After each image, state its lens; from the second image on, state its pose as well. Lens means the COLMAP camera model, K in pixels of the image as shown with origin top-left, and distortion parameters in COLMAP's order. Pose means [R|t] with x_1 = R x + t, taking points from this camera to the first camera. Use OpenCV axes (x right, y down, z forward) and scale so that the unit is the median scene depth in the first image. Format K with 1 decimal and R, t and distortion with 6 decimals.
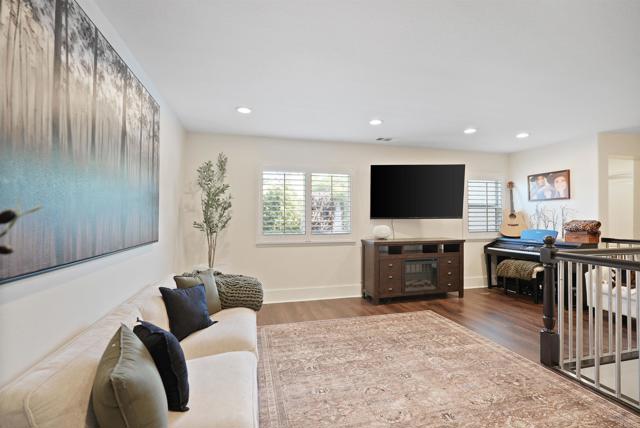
lens RADIAL K [[287.6, 0, 324.5], [0, 287.6, 213.4], [0, 0, 1]] dist [-0.010091, 0.007001]
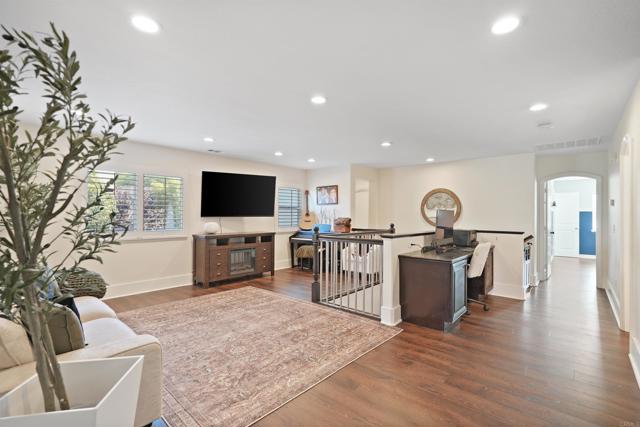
lens RADIAL K [[287.6, 0, 319.8], [0, 287.6, 213.3], [0, 0, 1]] dist [-0.010091, 0.007001]
pose [[0.835700, 0.006467, 0.549148, -0.088884], [-0.009248, 0.999955, 0.002298, -0.002986], [-0.549108, -0.006999, 0.835722, -0.273697]]
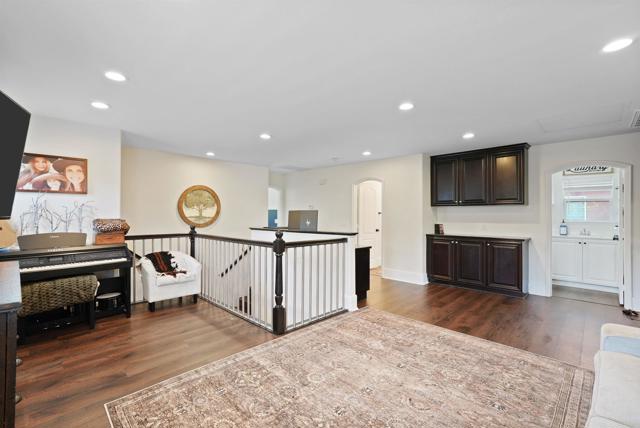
lens RADIAL K [[287.6, 0, 319.3], [0, 287.6, 214.3], [0, 0, 1]] dist [-0.010091, 0.007001]
pose [[-0.501018, -0.000086, 0.865437, -0.239946], [-0.012328, 0.999899, -0.007037, 0.007111], [-0.865349, -0.014195, -0.500968, 0.899322]]
